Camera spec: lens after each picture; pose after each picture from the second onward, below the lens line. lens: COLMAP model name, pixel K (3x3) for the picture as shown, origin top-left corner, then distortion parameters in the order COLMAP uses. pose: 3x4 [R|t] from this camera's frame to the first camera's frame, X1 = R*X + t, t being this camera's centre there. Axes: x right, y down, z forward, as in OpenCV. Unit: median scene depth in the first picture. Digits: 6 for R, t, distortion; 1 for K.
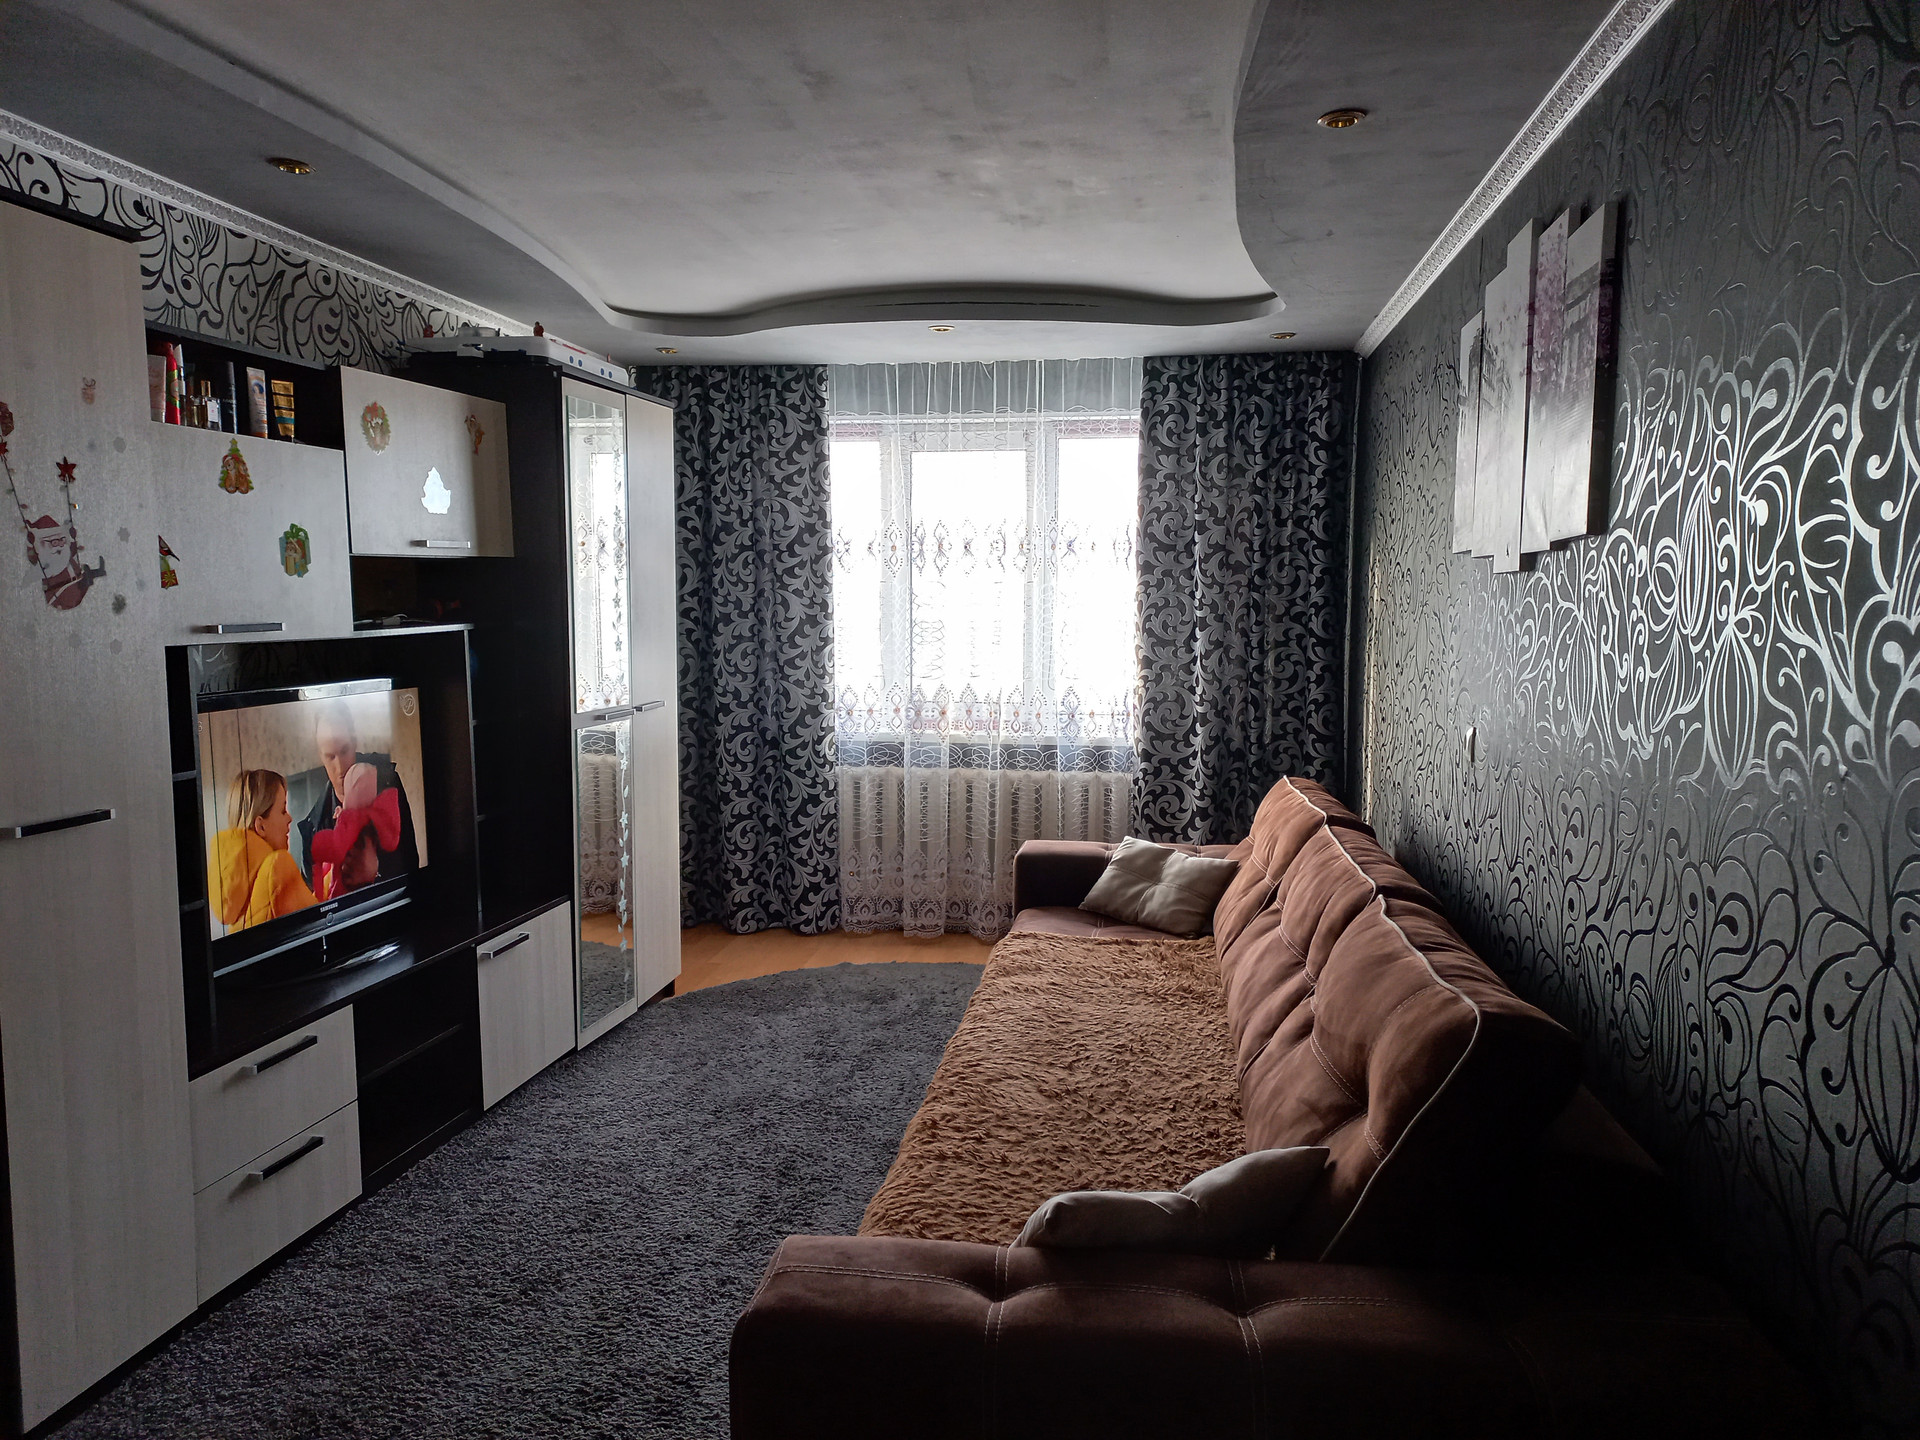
lens RADIAL K [[1373.4, 0, 960.0], [0, 1373.4, 720.0], [0, 0, 1]] dist [0.040841, -0.002666]
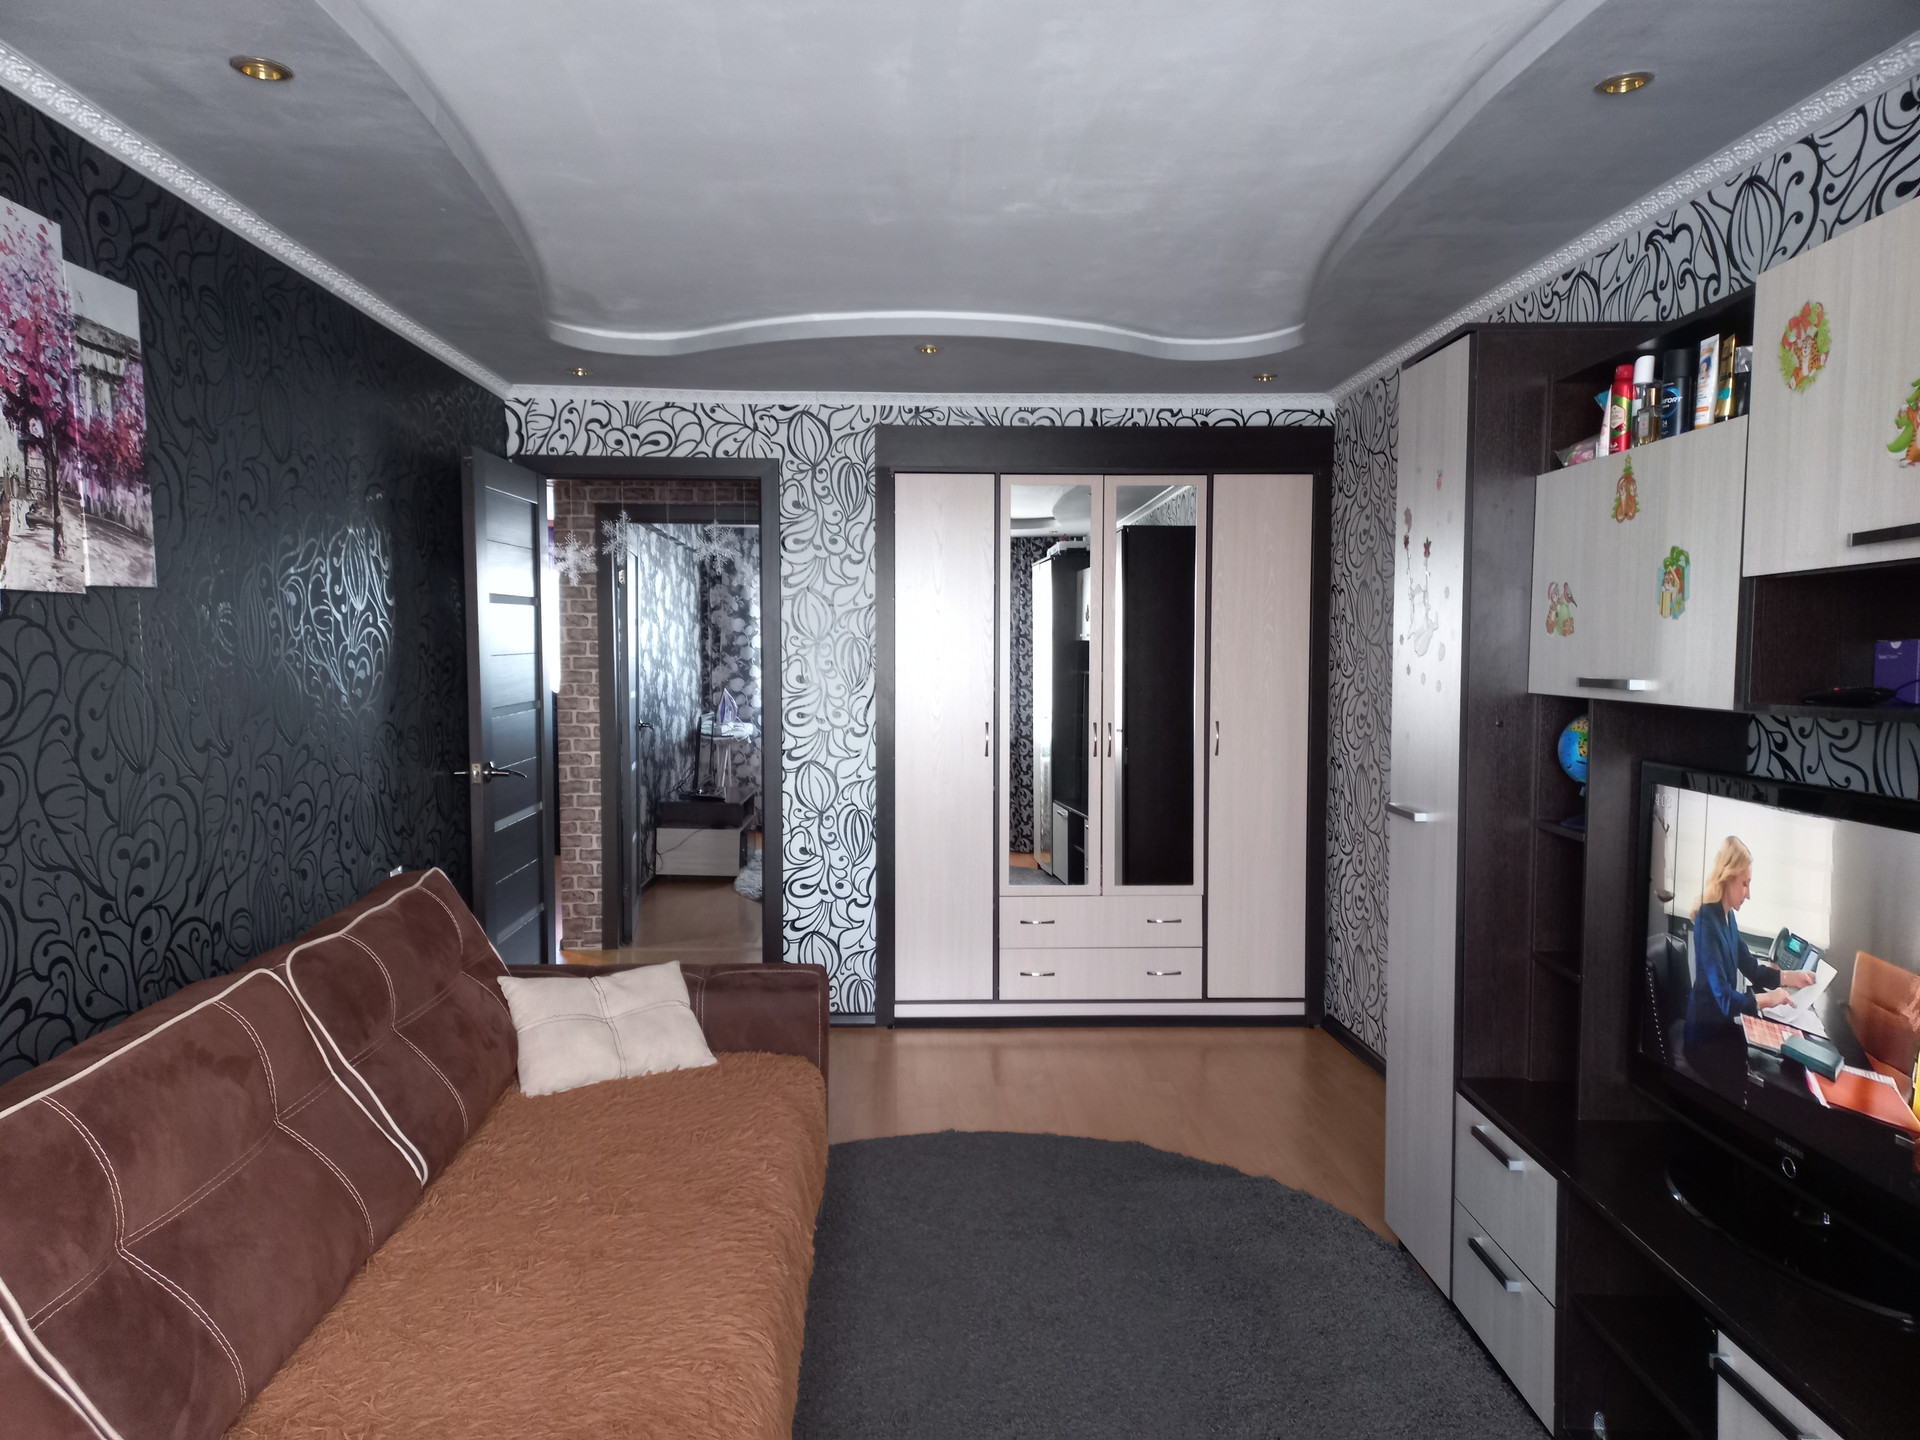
lens RADIAL K [[1373.4, 0, 960.0], [0, 1373.4, 720.0], [0, 0, 1]] dist [0.040841, -0.002666]
pose [[-0.979533, 0.011876, -0.200932, 0.064175], [-0.018212, 0.988934, 0.147233, -0.281448], [0.200457, 0.147879, -0.968478, 3.052630]]
